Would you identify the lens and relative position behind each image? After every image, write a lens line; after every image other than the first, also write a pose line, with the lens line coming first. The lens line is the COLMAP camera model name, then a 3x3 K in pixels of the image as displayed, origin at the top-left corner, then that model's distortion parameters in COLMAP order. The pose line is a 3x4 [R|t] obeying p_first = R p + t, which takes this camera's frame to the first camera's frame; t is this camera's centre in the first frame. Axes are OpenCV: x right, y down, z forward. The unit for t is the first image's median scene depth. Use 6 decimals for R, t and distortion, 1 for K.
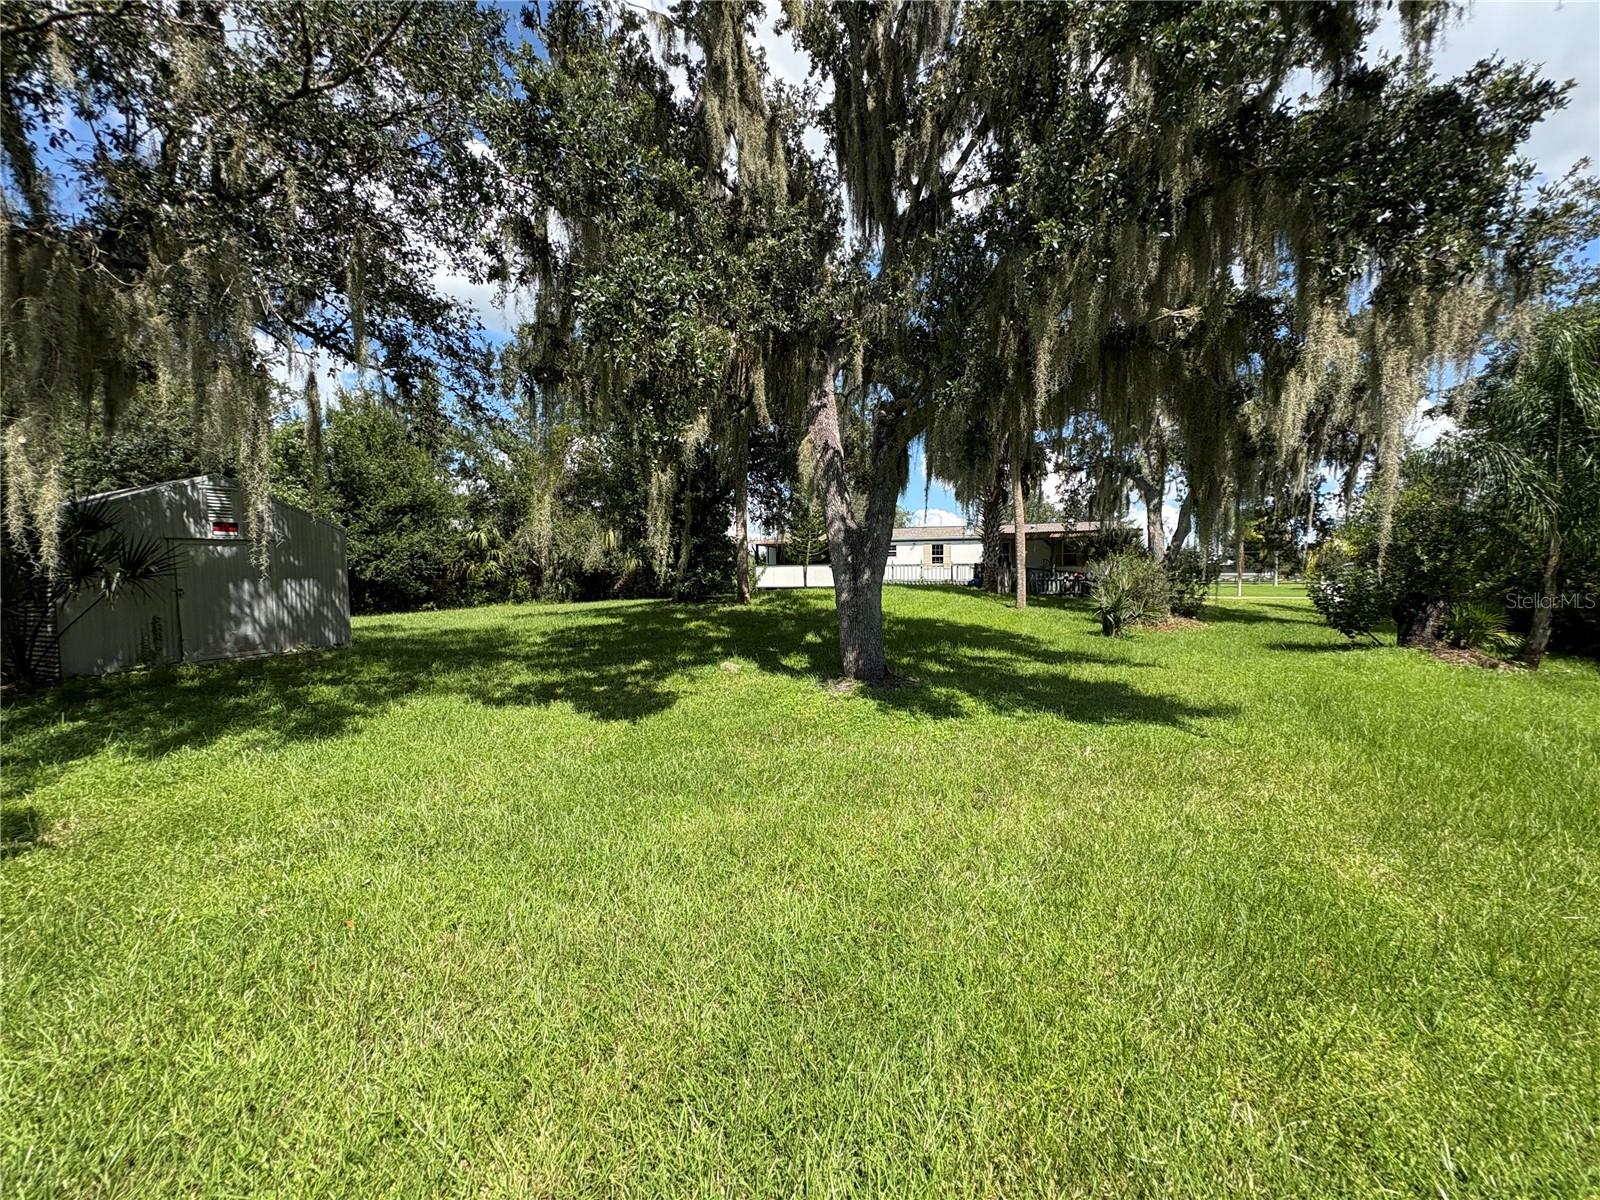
lens RADIAL K [[642.3, 0, 799.8], [0, 642.3, 602.9], [0, 0, 1]] dist [-0.000007, -0.000176]
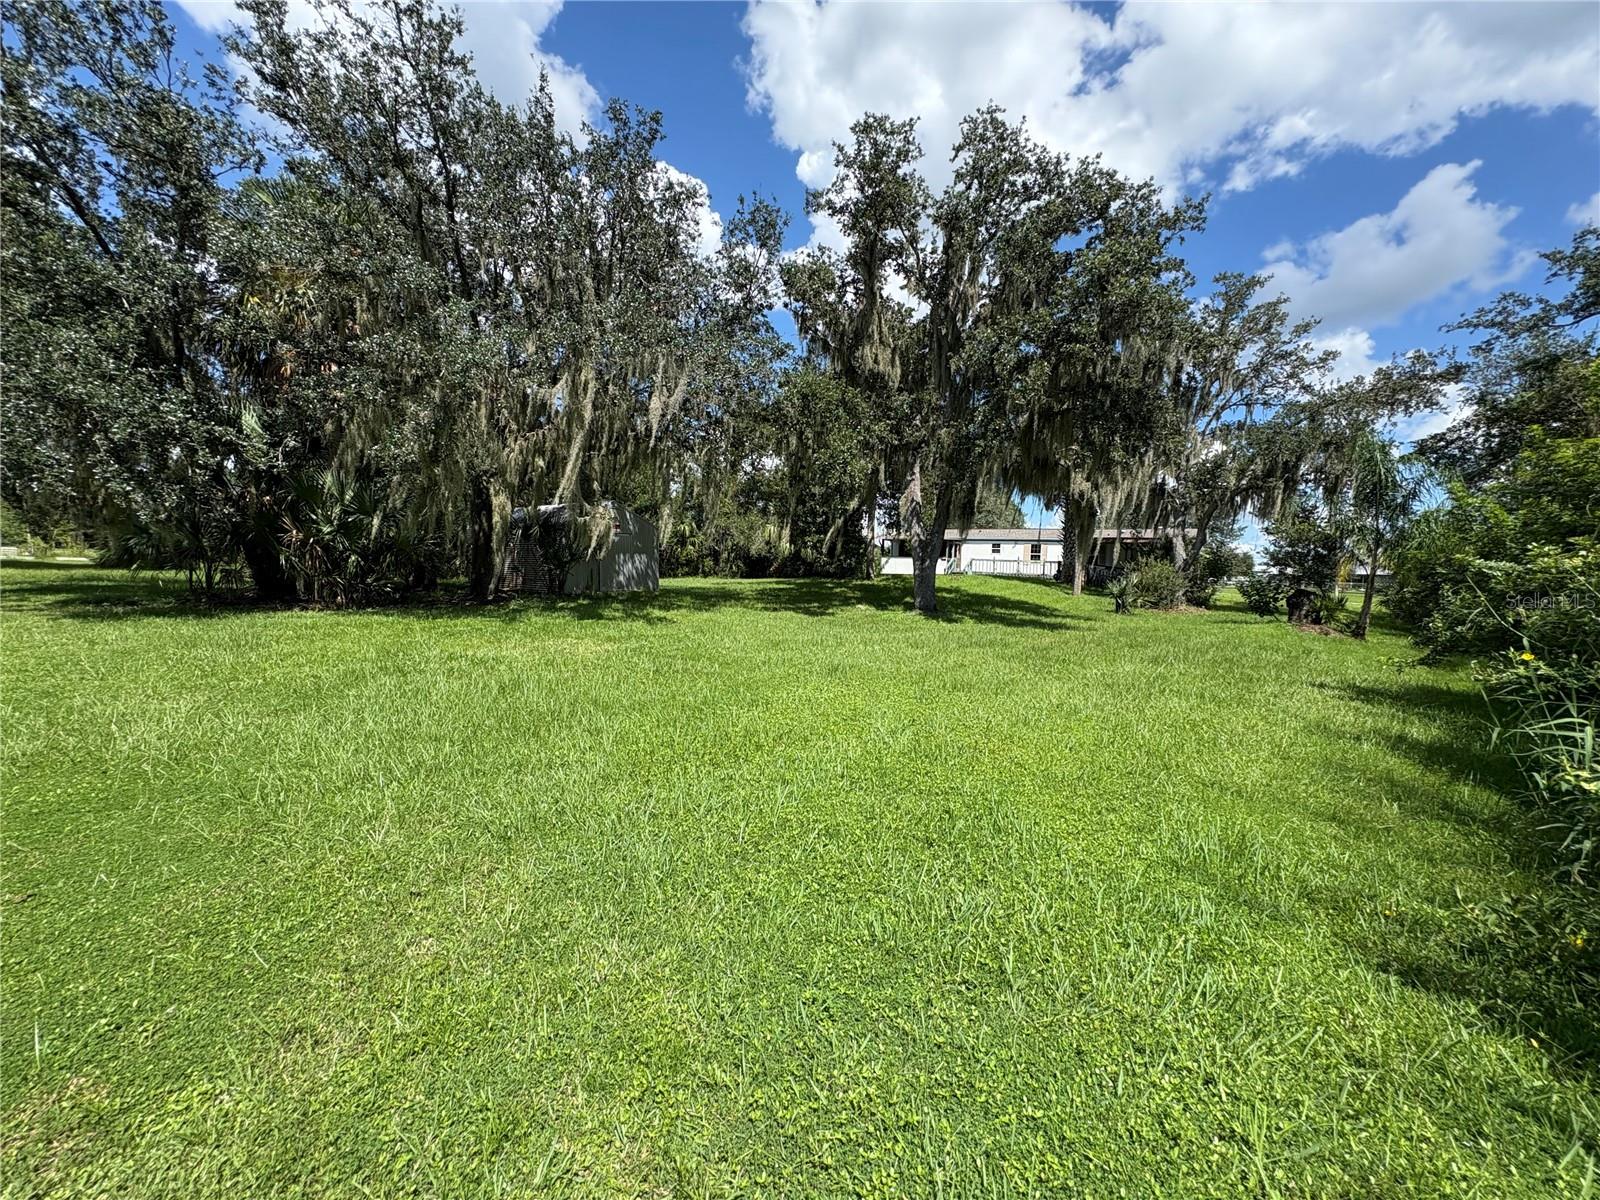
lens RADIAL K [[642.3, 0, 796.9], [0, 642.3, 600.3], [0, 0, 1]] dist [-0.000007, -0.000176]
pose [[0.978772, 0.051567, -0.198357, 0.046357], [-0.049352, 0.998652, 0.016093, 0.030606], [0.198919, -0.005962, 0.979998, -0.505789]]
